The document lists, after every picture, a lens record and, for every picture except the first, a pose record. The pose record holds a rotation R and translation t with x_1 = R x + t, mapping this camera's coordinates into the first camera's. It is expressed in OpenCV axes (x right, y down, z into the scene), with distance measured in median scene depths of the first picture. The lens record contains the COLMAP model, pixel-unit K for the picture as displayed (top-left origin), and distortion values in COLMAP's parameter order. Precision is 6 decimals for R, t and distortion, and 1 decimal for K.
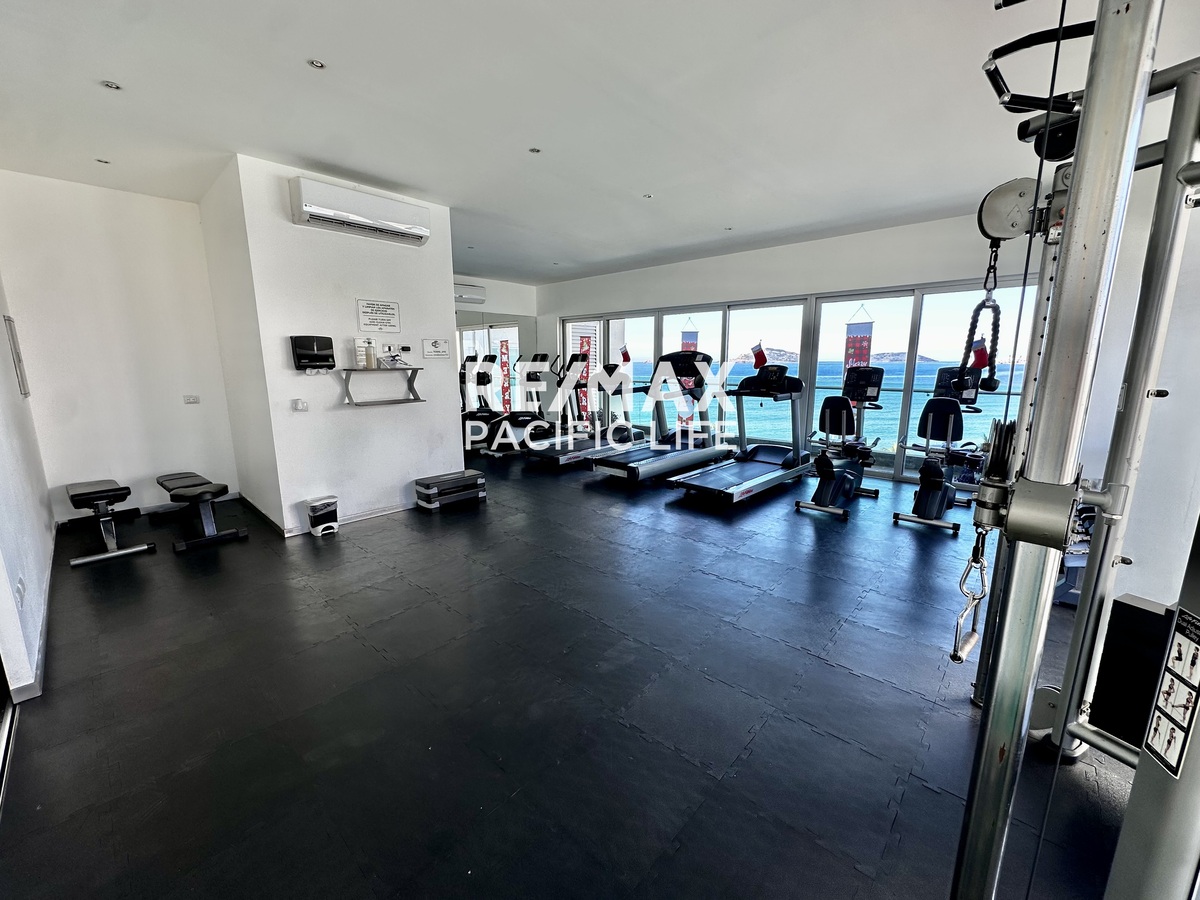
lens RADIAL K [[481.4, 0, 598.5], [0, 481.4, 450.2], [0, 0, 1]] dist [-0.003123, 0.001193]
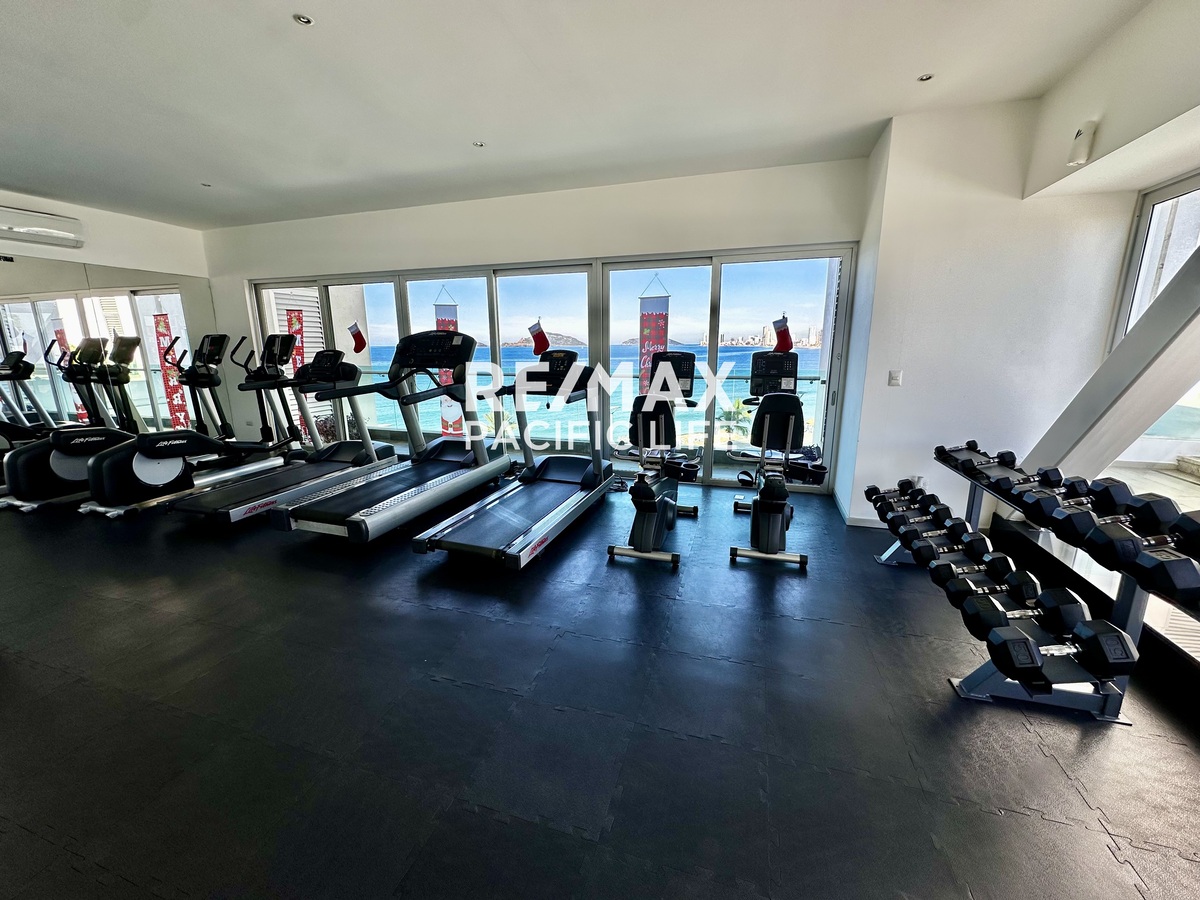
lens RADIAL K [[481.4, 0, 598.1], [0, 481.4, 450.5], [0, 0, 1]] dist [-0.003123, 0.001193]
pose [[0.906306, -0.093971, 0.412041, 0.093658], [0.080432, 0.995499, 0.050120, -0.052561], [-0.414897, -0.012283, 0.909786, 0.284491]]
